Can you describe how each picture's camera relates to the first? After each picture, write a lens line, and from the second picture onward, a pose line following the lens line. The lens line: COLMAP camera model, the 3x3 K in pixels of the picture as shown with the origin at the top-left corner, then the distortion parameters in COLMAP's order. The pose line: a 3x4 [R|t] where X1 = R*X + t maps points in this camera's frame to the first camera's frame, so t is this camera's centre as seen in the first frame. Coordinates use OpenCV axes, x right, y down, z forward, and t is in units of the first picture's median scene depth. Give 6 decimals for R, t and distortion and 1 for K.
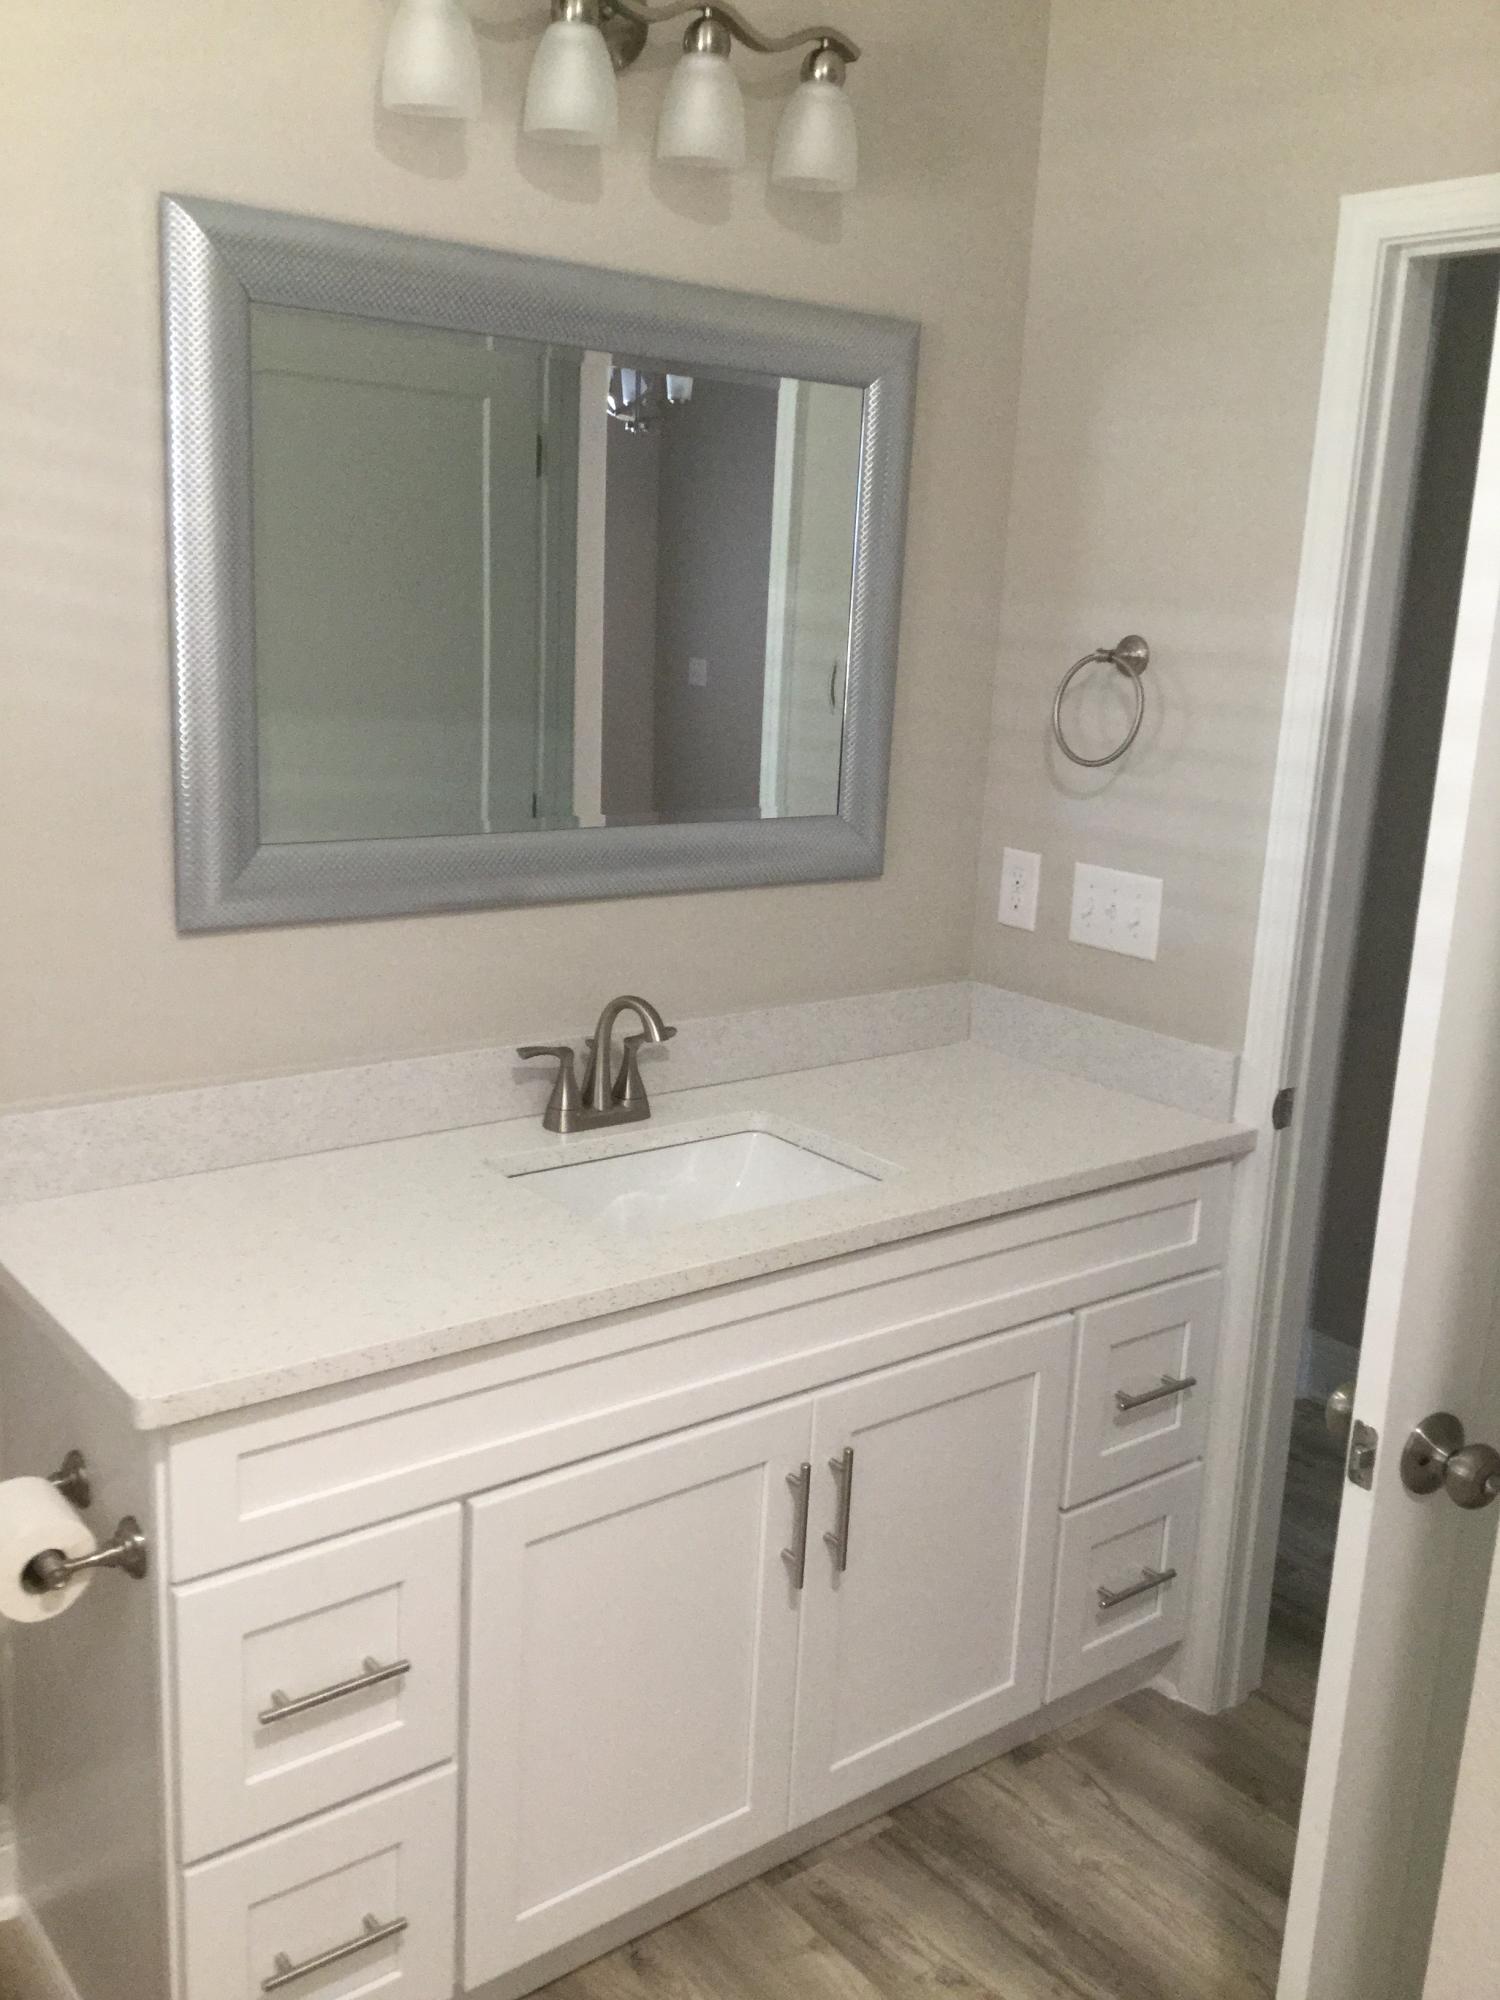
lens RADIAL K [[1812.5, 0, 755.4], [0, 1812.5, 1001.4], [0, 0, 1]] dist [0.139805, -0.298709]
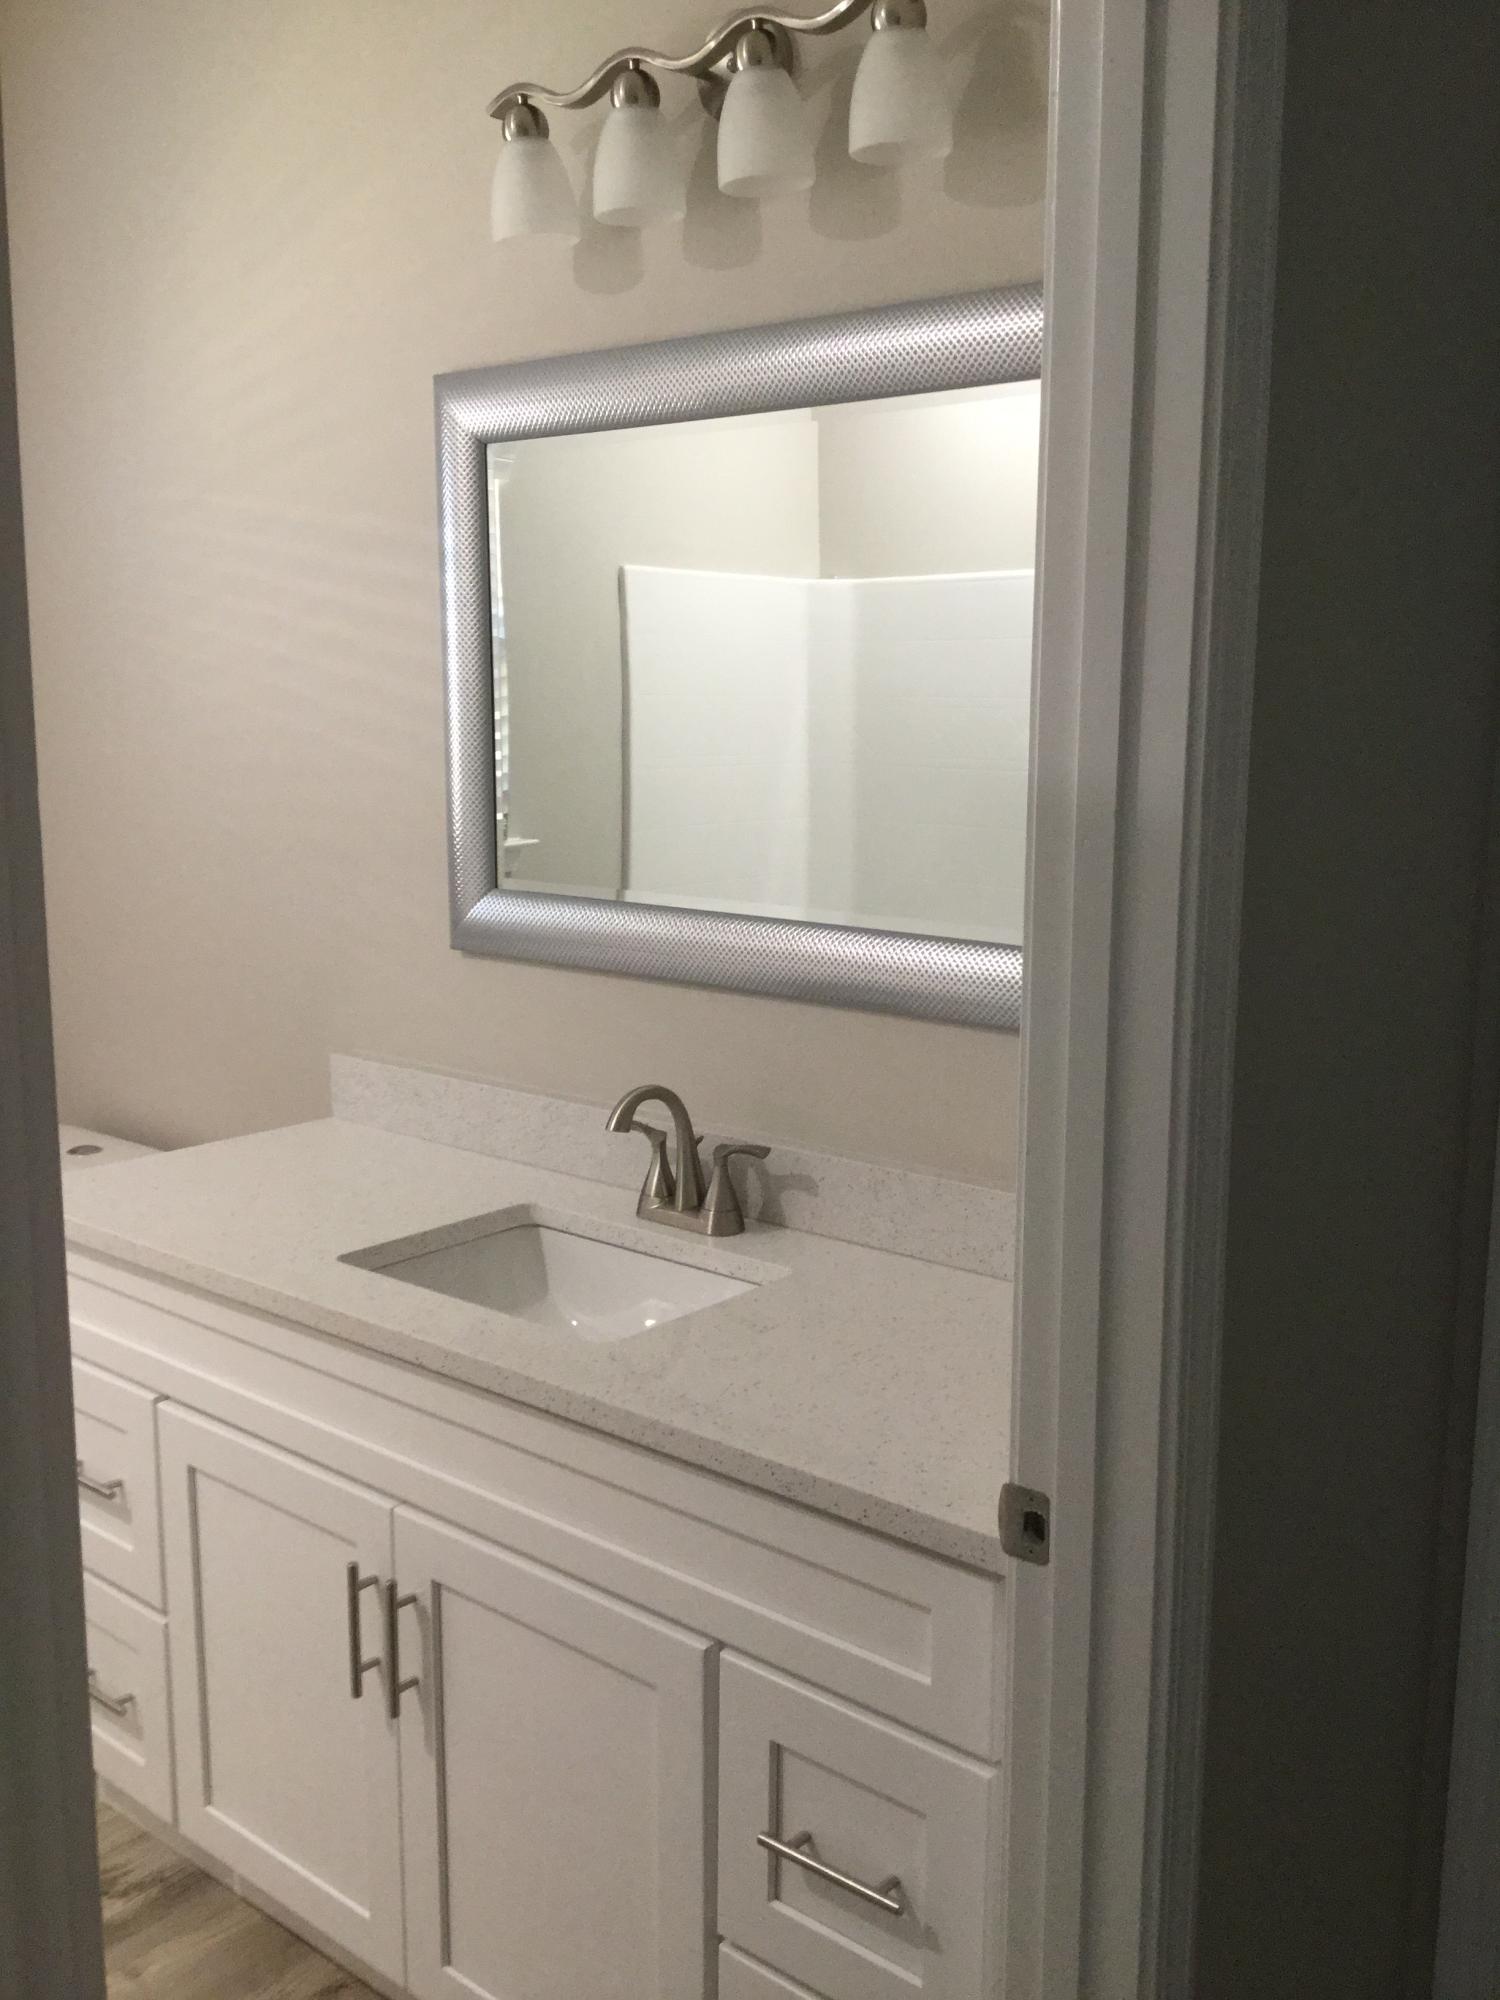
lens RADIAL K [[1812.5, 0, 755.4], [0, 1812.5, 1001.4], [0, 0, 1]] dist [0.139805, -0.298709]
pose [[0.218140, 0.123156, -0.968116, 0.915352], [-0.219419, 0.972797, 0.074311, -0.137046], [0.950931, 0.196213, 0.239228, 0.879065]]
